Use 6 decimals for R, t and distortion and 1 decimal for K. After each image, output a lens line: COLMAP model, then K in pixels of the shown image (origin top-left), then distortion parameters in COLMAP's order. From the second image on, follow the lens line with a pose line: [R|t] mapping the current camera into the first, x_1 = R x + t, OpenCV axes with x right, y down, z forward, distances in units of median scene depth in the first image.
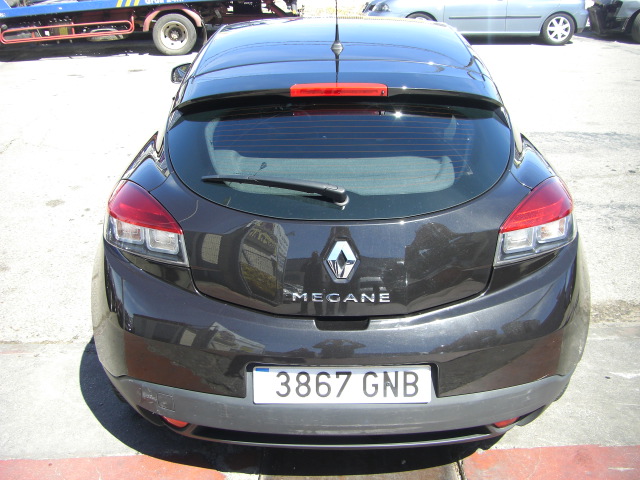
lens RADIAL K [[722.3, 0, 320.0], [0, 722.3, 240.0], [0, 0, 1]] dist [-0.232461, 0.255873]
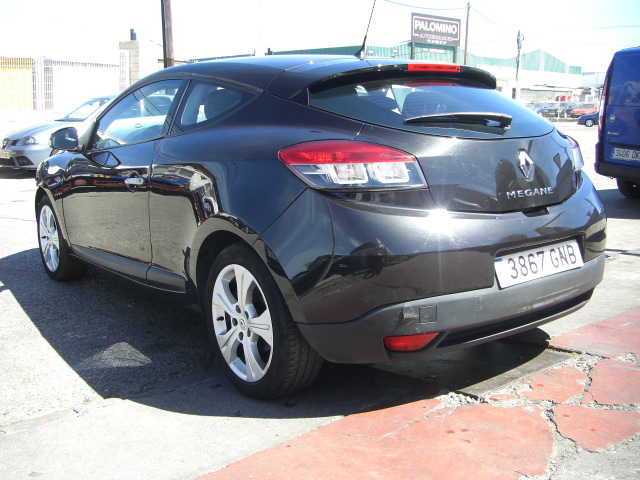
lens RADIAL K [[722.3, 0, 320.0], [0, 722.3, 240.0], [0, 0, 1]] dist [-0.232461, 0.255873]
pose [[0.790931, -0.117968, 0.600426, -1.050714], [0.249861, 0.957972, -0.140921, 0.244754], [-0.558567, 0.261481, 0.787166, 0.205828]]
